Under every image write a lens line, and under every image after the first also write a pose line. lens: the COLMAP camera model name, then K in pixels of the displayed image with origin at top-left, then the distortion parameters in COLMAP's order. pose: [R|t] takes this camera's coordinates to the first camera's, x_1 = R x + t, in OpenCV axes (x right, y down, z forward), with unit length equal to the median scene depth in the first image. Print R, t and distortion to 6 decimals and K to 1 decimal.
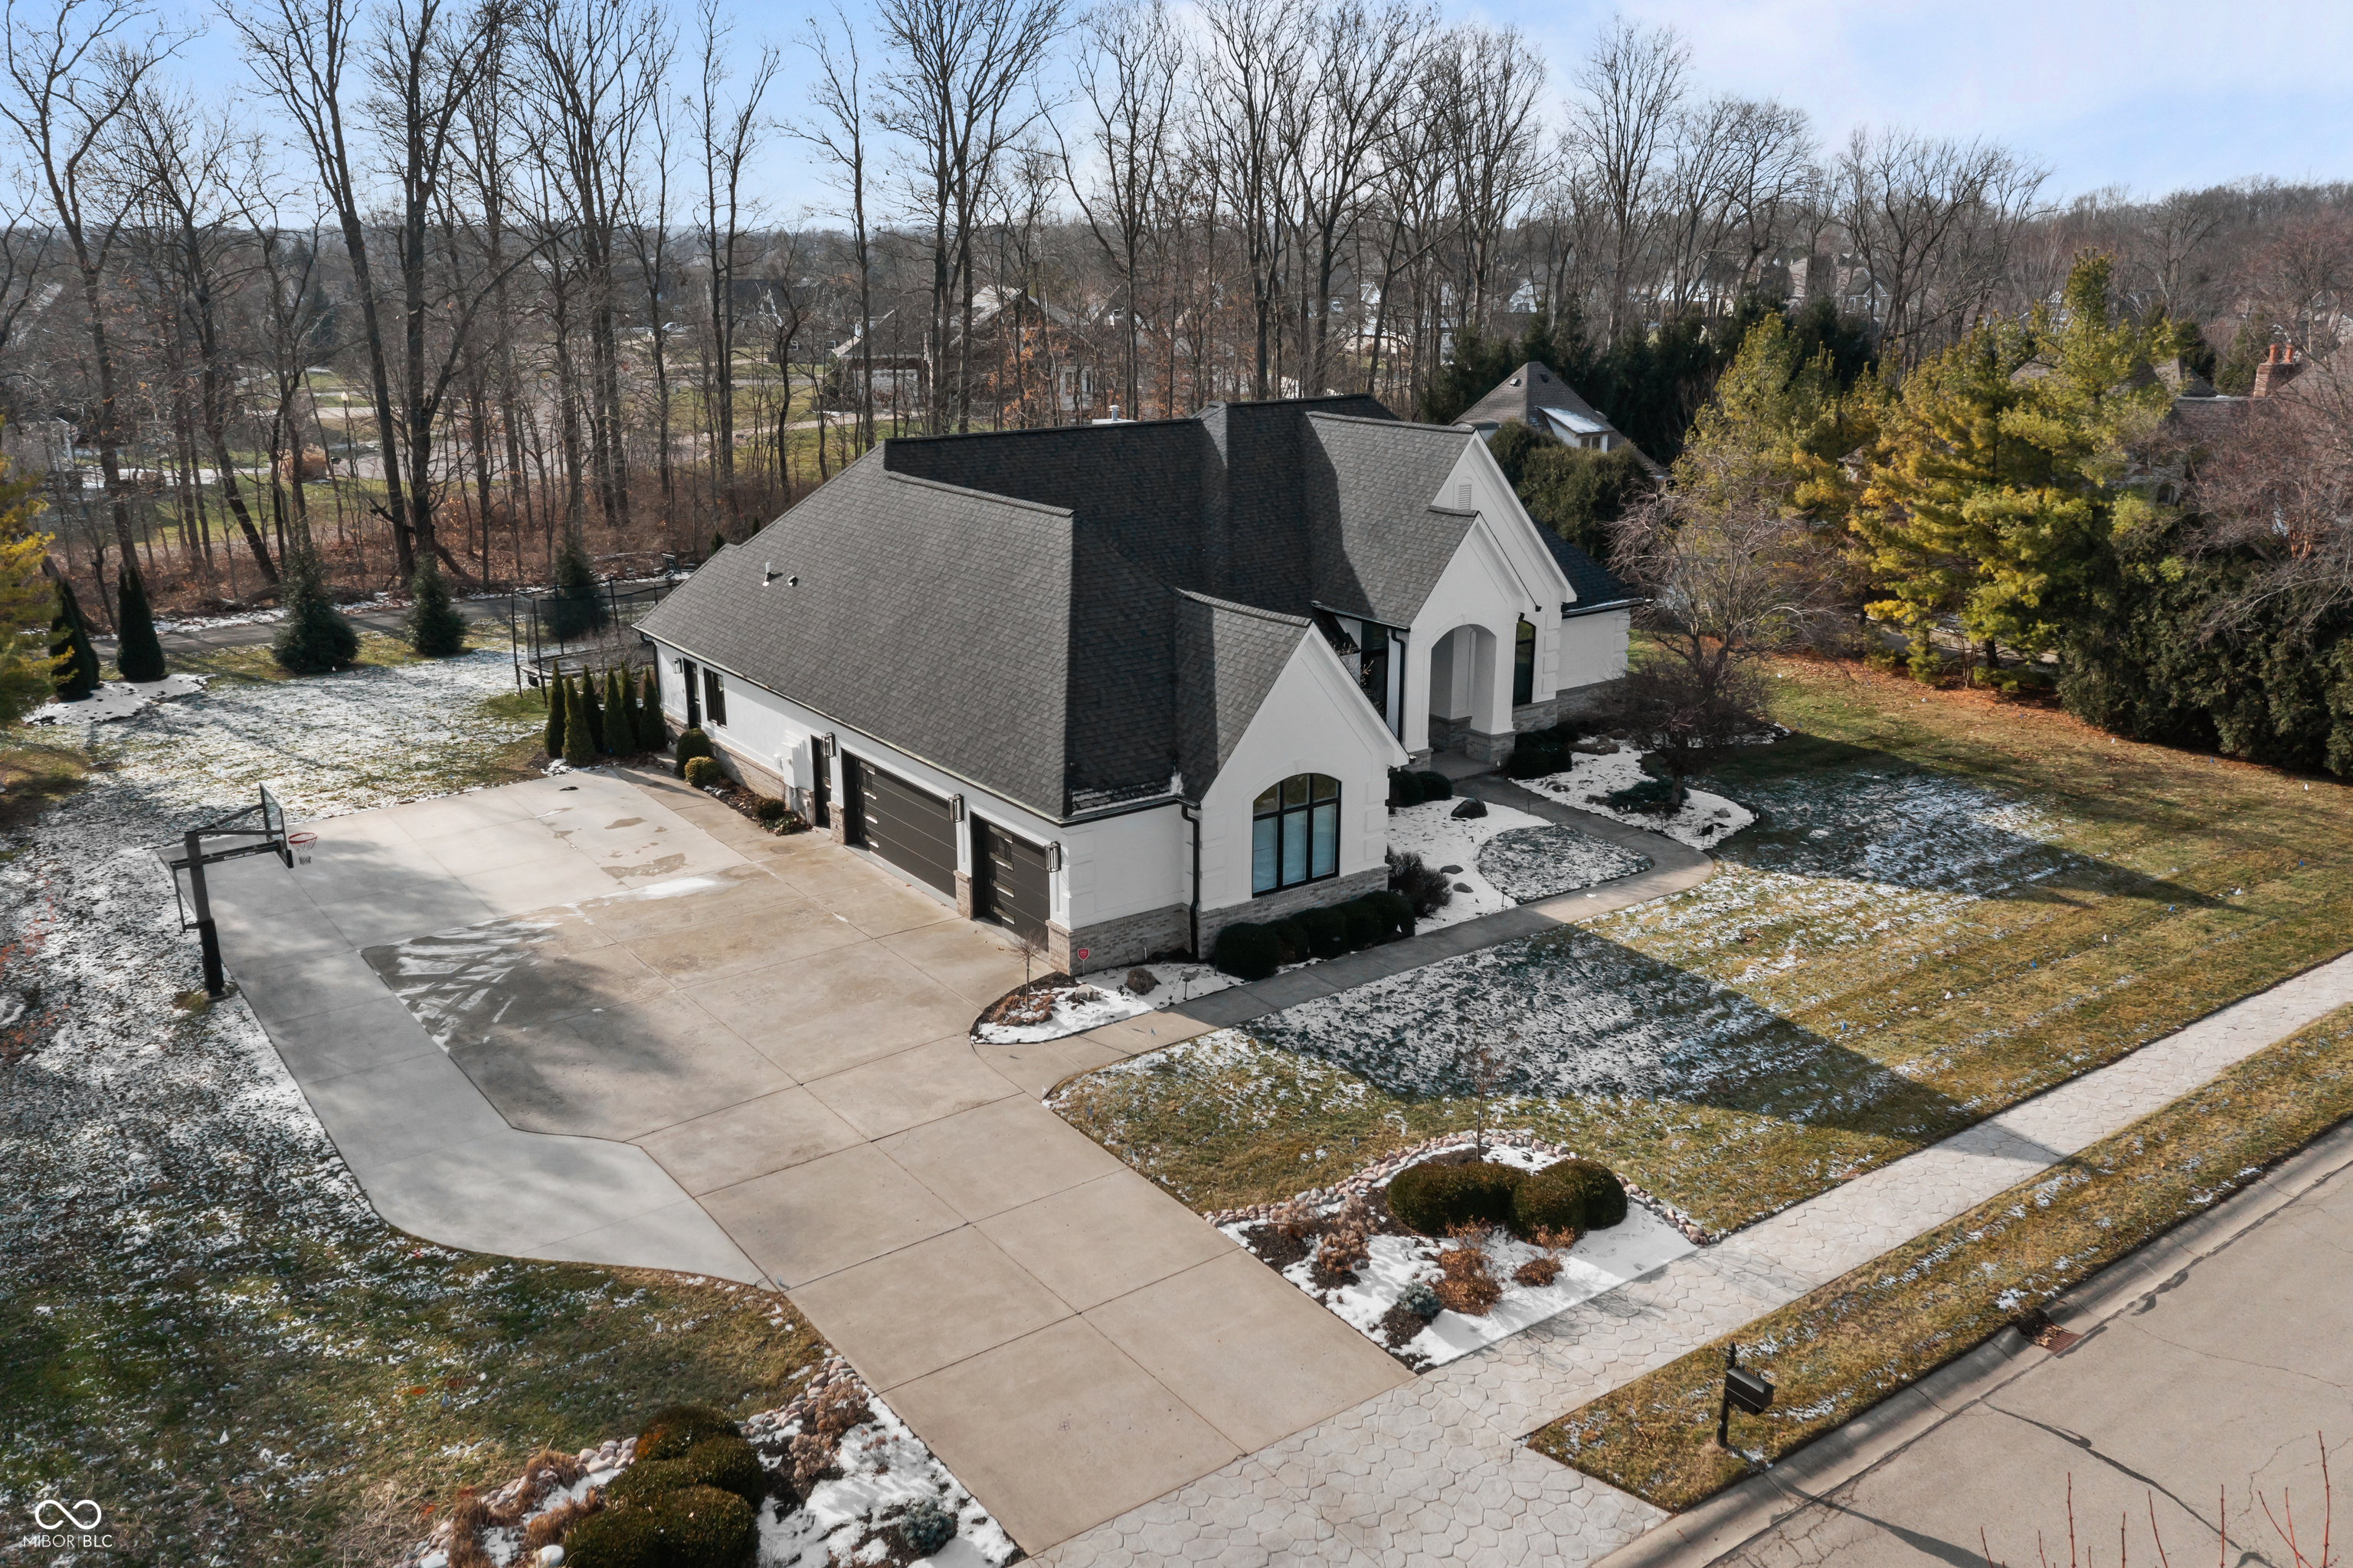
lens RADIAL K [[1858.2, 0, 1185.8], [0, 1858.2, 779.9], [0, 0, 1]] dist [-0.018028, 0.012176]
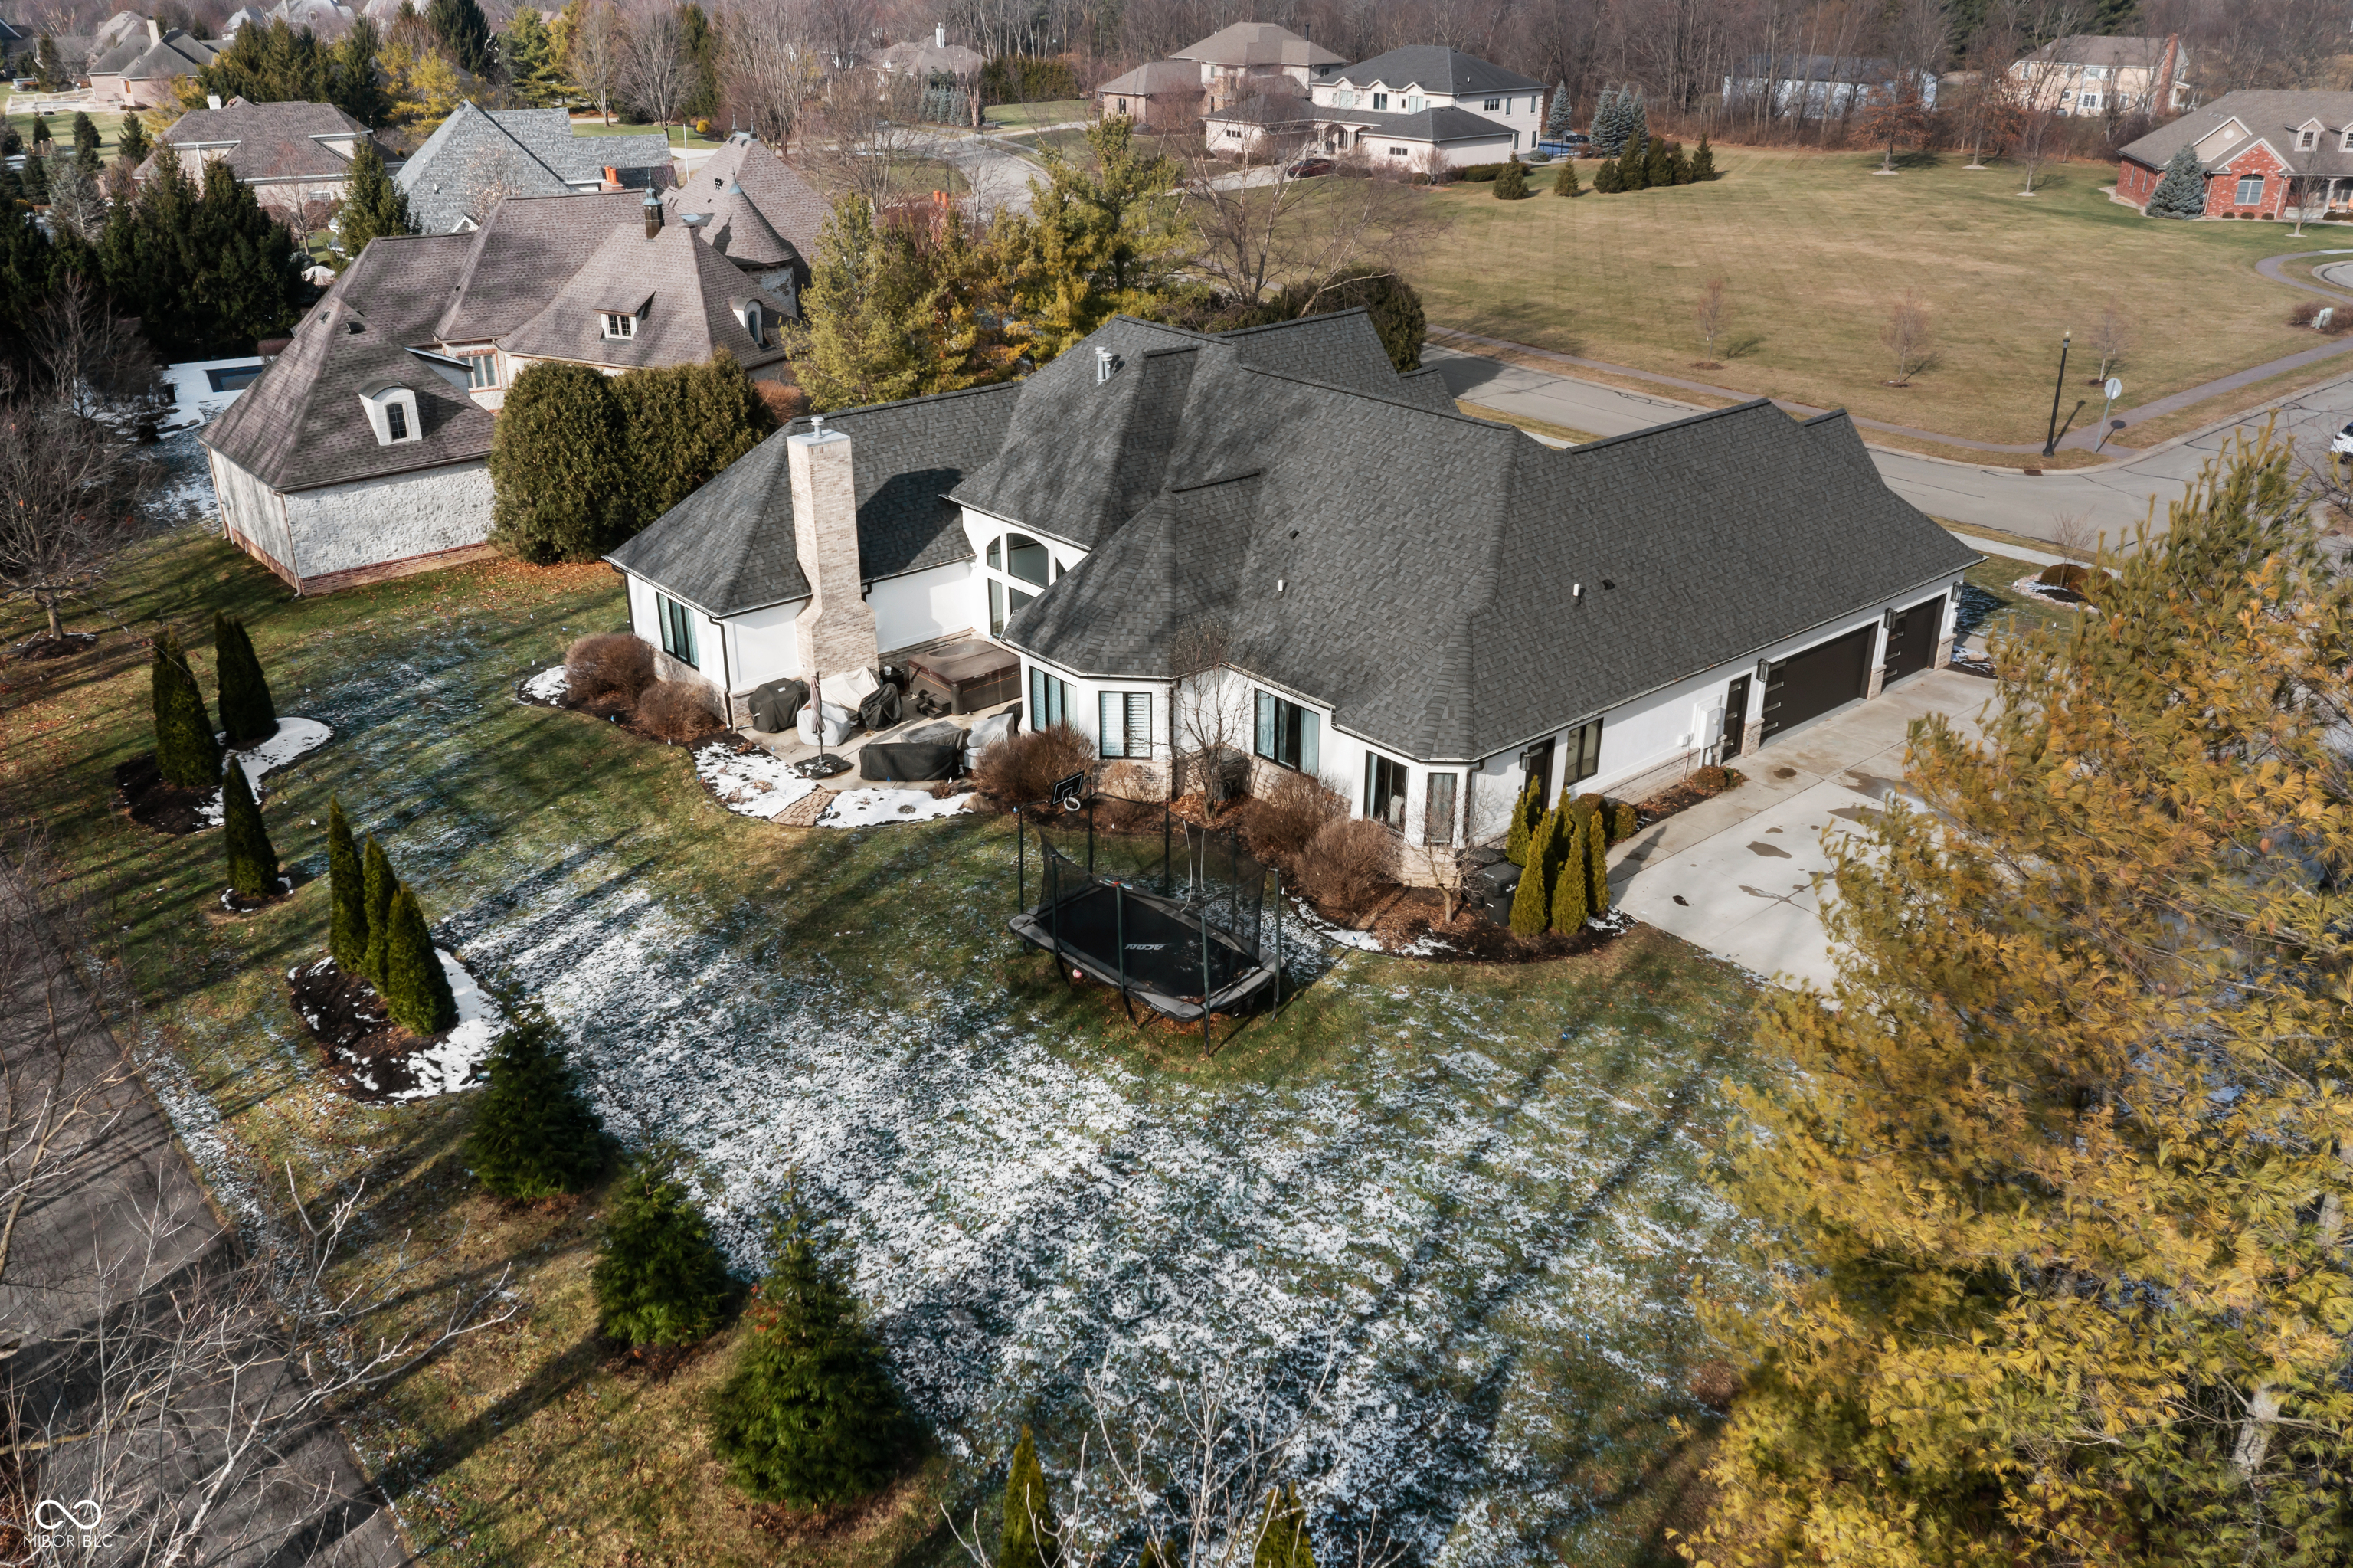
lens RADIAL K [[1858.2, 0, 1169.1], [0, 1858.2, 779.2], [0, 0, 1]] dist [-0.018028, 0.012176]
pose [[-0.076117, -0.411359, 0.908289, -1.373148], [0.288914, 0.862755, 0.414949, -0.599955], [-0.954324, 0.294002, 0.053177, 1.493677]]
